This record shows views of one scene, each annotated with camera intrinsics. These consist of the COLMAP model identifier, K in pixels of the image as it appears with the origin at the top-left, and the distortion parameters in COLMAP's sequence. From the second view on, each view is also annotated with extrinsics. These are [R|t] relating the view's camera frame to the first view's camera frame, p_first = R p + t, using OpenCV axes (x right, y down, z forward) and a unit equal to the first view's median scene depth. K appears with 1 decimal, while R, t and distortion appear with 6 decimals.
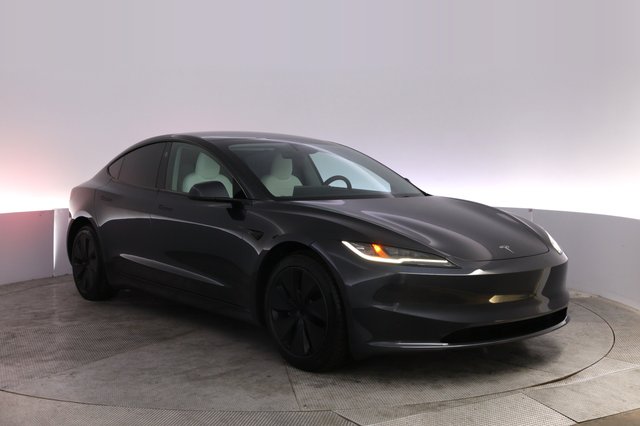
lens RADIAL K [[523.9, 0, 320.0], [0, 523.9, 213.0], [0, 0, 1]] dist [-0.006761, -0.003546]
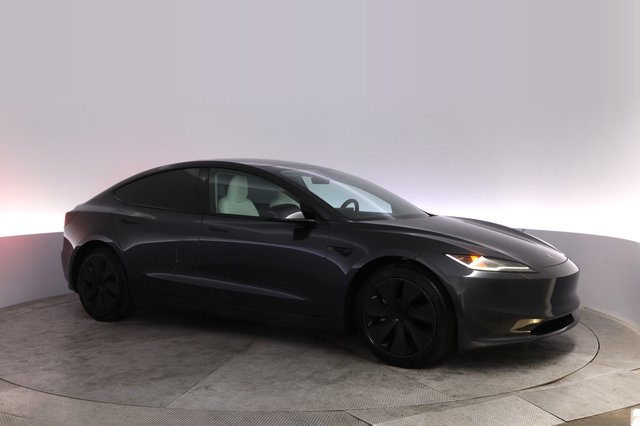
lens RADIAL K [[534.2, 0, 320.0], [0, 534.2, 213.0], [0, 0, 1]] dist [-0.134264, 0.001874]
pose [[0.995451, -0.007987, 0.094943, -0.180419], [0.012102, 0.999008, -0.042850, 0.003966], [-0.094506, 0.043804, 0.994560, -0.082259]]
